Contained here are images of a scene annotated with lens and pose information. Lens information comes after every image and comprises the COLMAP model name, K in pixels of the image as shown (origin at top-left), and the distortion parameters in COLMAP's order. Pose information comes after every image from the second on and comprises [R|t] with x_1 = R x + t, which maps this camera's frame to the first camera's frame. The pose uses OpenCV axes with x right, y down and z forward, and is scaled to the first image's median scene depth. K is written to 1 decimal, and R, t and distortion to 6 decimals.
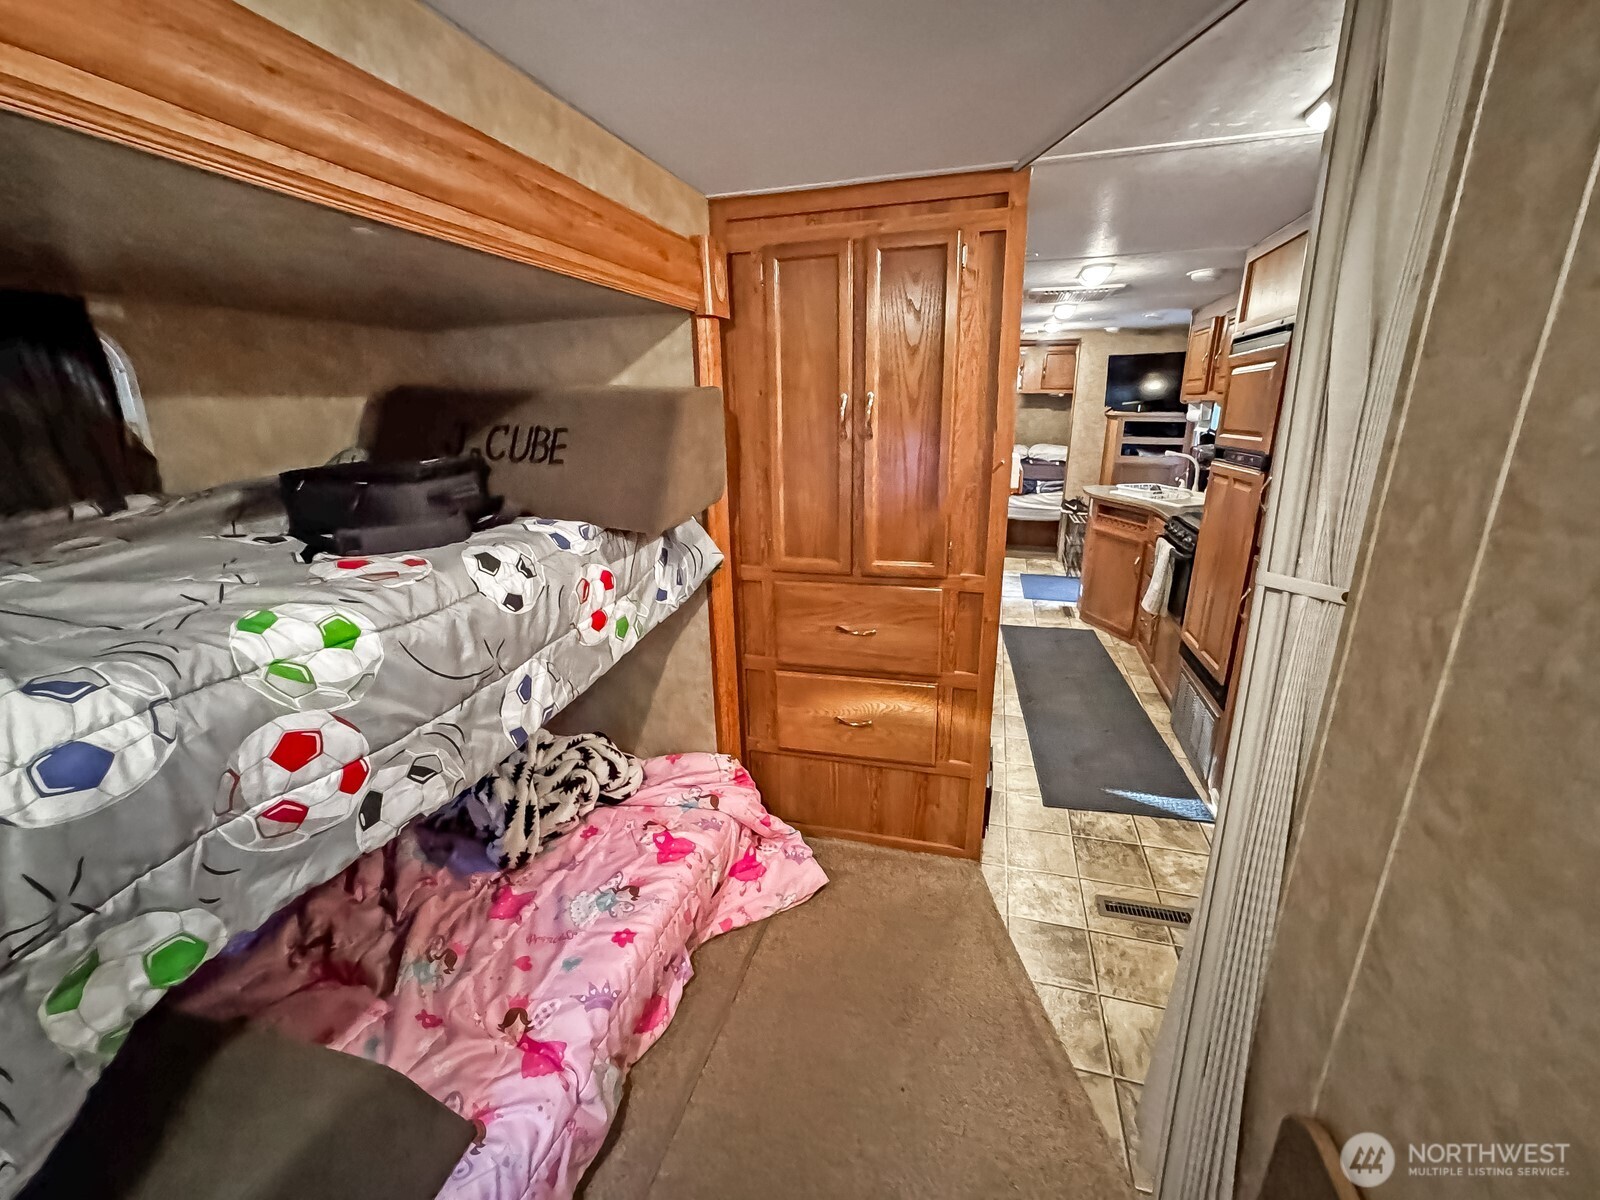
lens RADIAL K [[661.2, 0, 804.5], [0, 661.2, 606.1], [0, 0, 1]] dist [-0.029191, 0.011885]
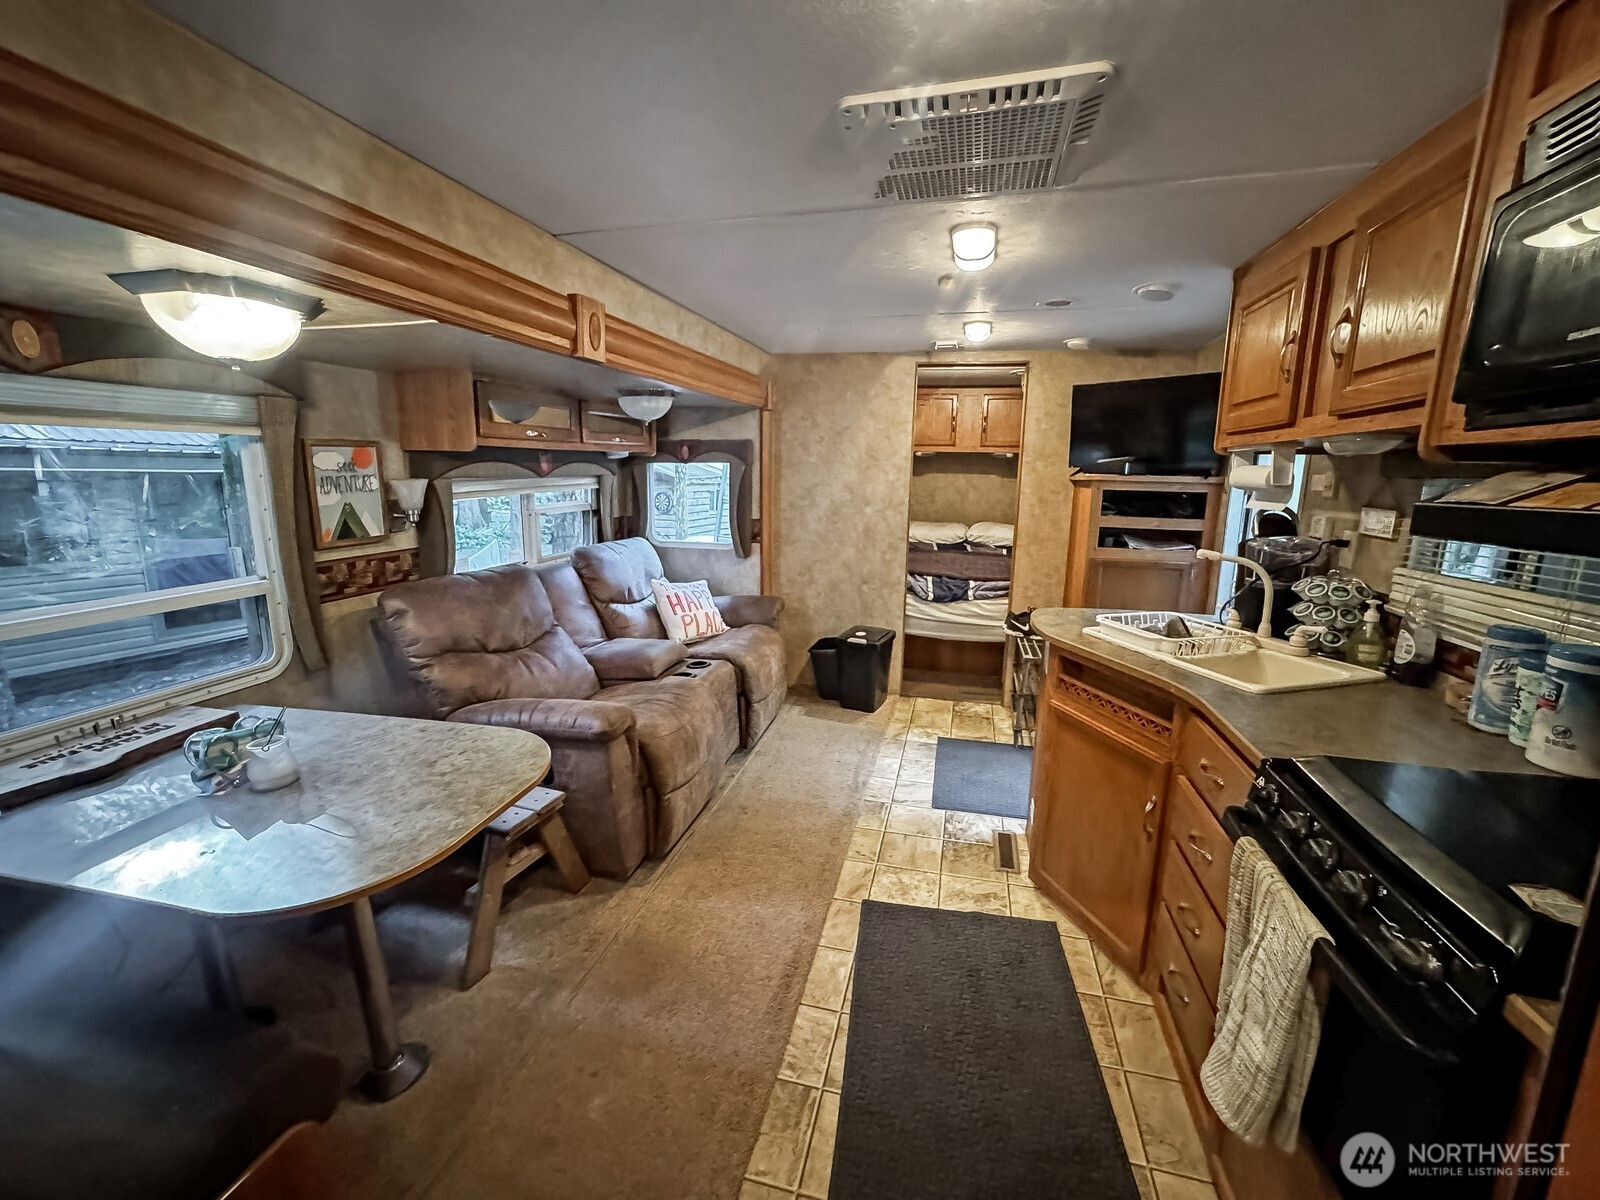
lens RADIAL K [[661.2, 0, 797.0], [0, 661.2, 617.3], [0, 0, 1]] dist [-0.029191, 0.011885]
pose [[0.999635, 0.007373, 0.025992, 0.255187], [-0.005052, 0.996086, -0.088240, -0.146715], [-0.026541, 0.088076, 0.995760, 0.550737]]
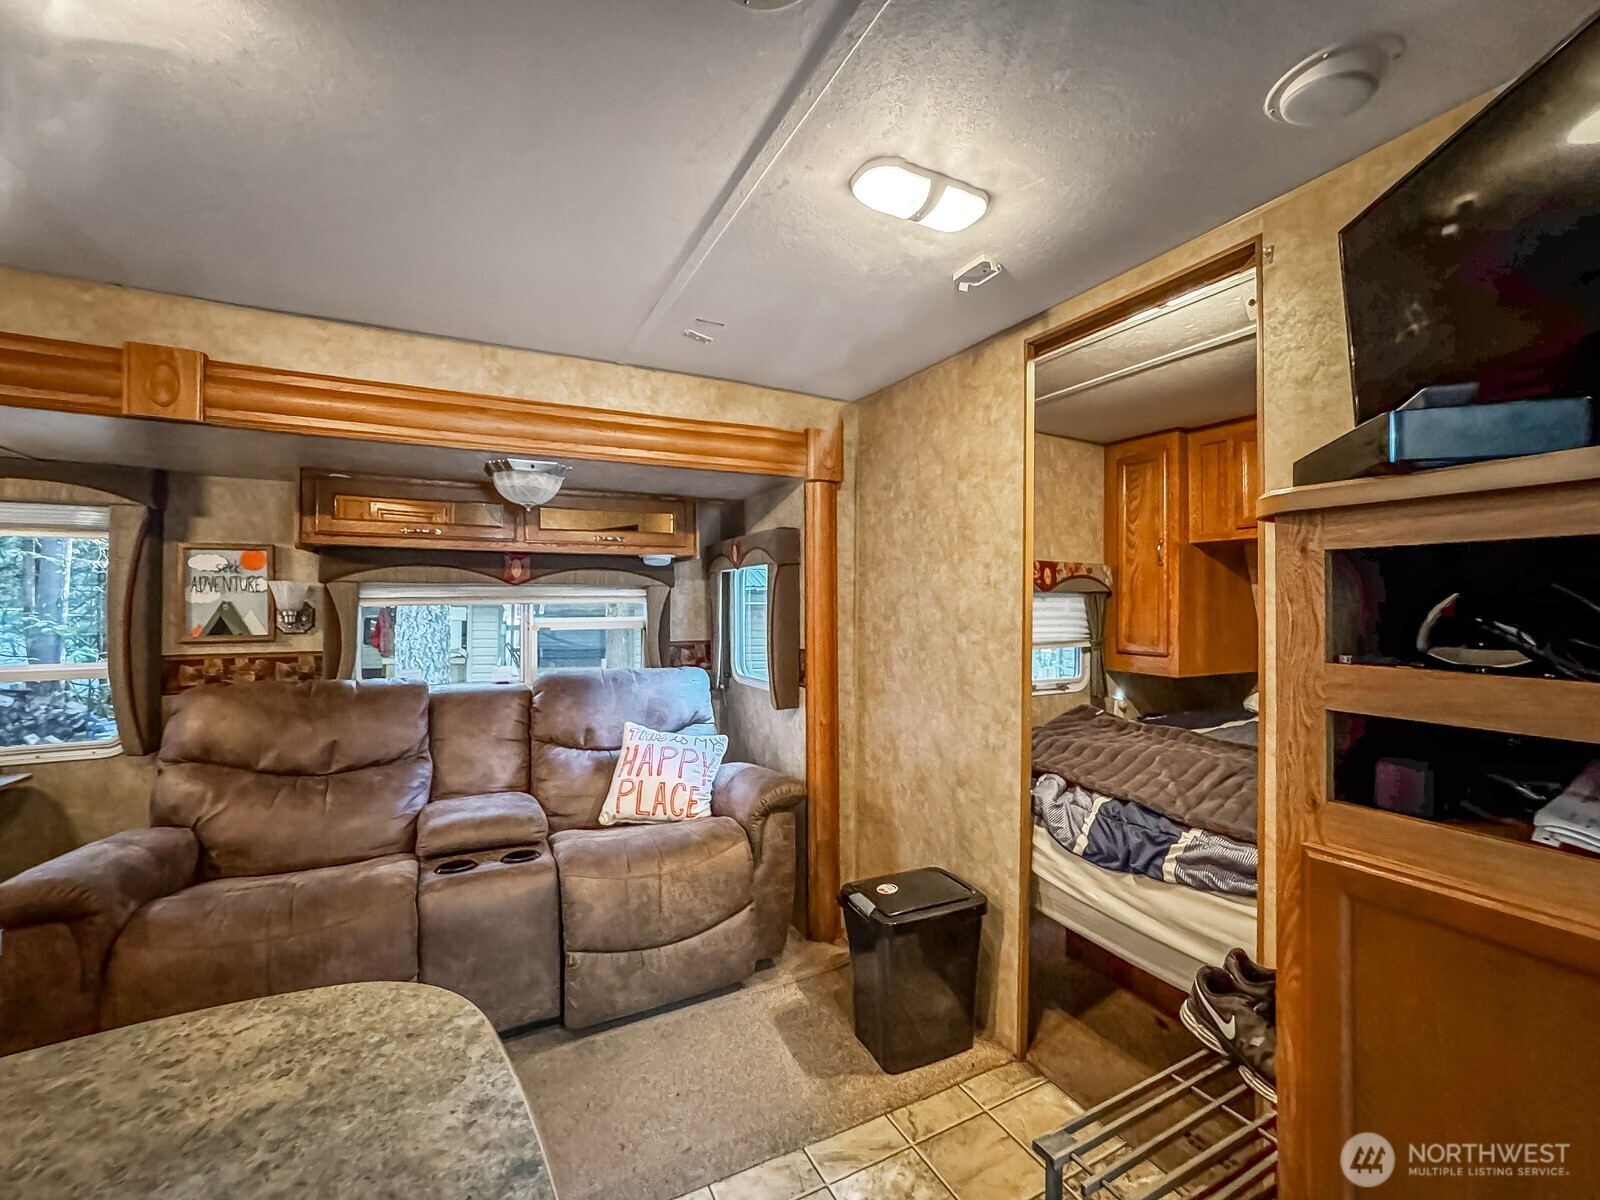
lens RADIAL K [[661.2, 0, 794.7], [0, 661.2, 609.6], [0, 0, 1]] dist [-0.029191, 0.011885]
pose [[0.678775, 0.004279, -0.734334, 0.639719], [-0.229795, 0.951000, -0.206867, -0.273301], [0.697466, 0.309163, 0.646498, 1.057333]]
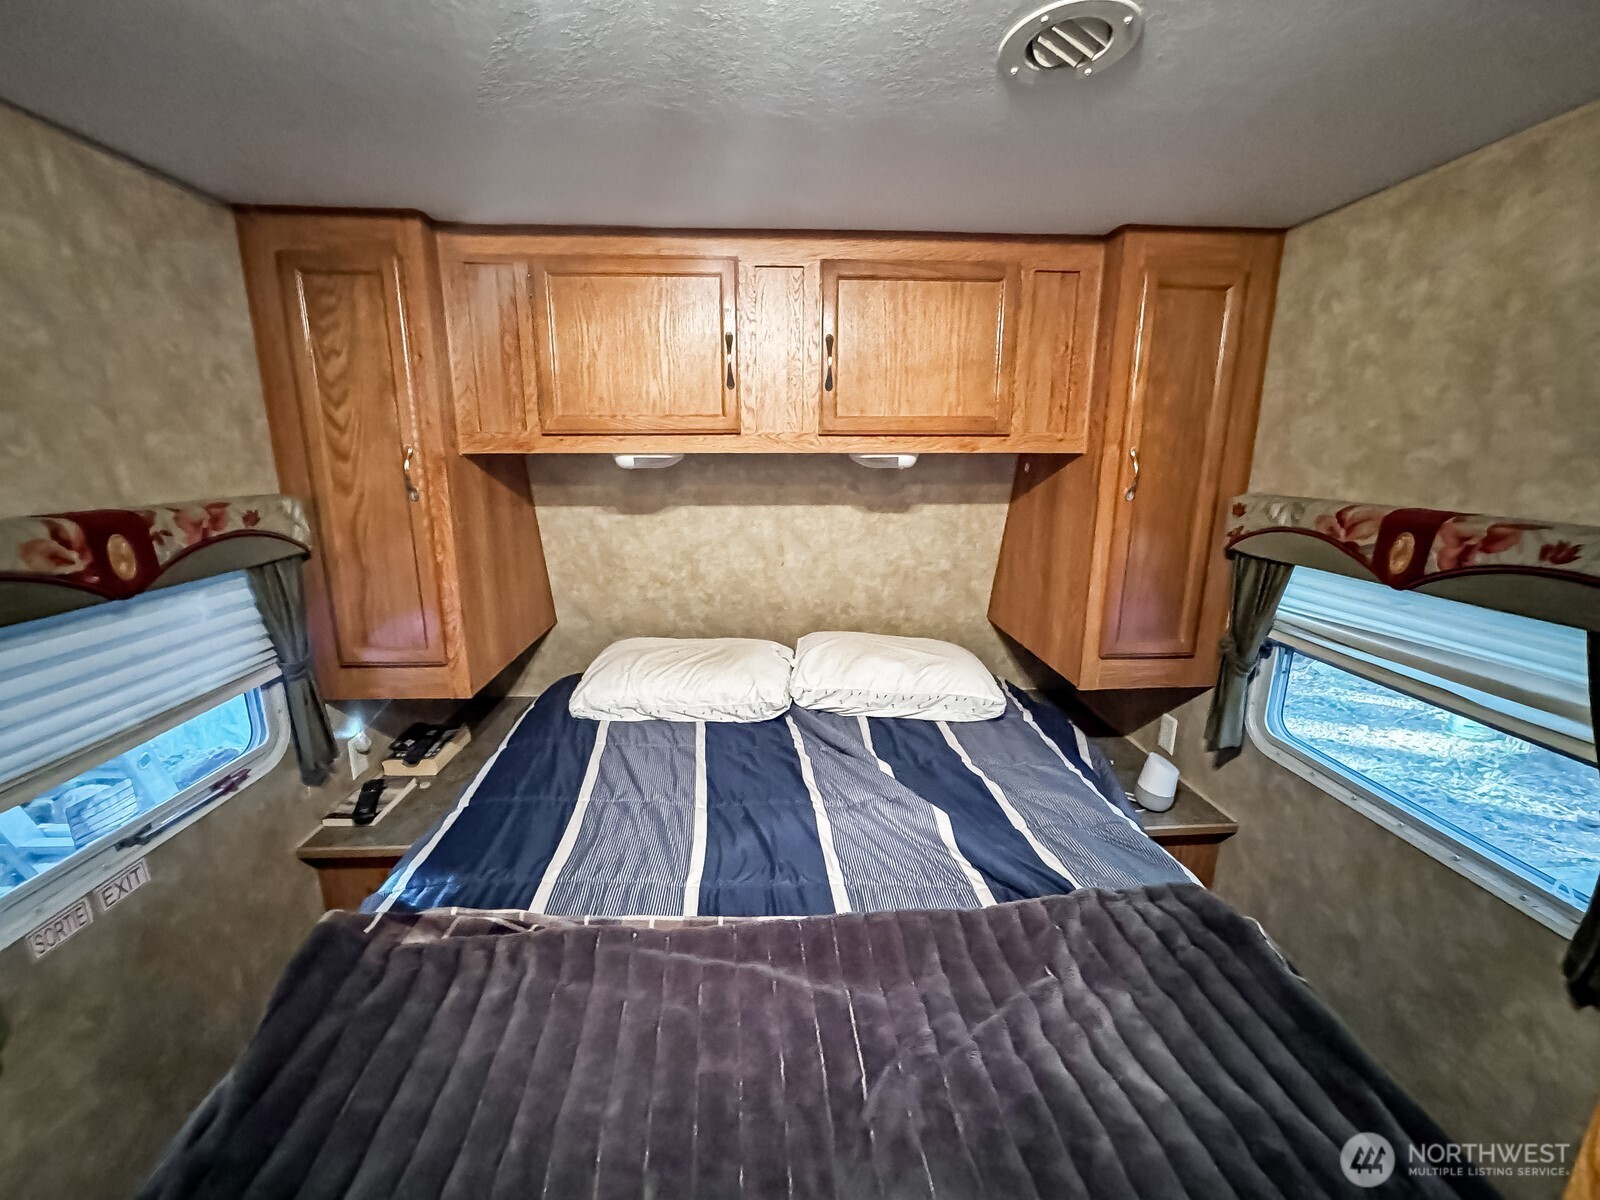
lens RADIAL K [[661.2, 0, 801.4], [0, 661.2, 587.0], [0, 0, 1]] dist [-0.029191, 0.011885]
pose [[0.942397, -0.076491, 0.325634, 0.476906], [0.105026, 0.991936, -0.070945, -0.450213], [-0.317581, 0.101058, 0.942831, 1.357761]]
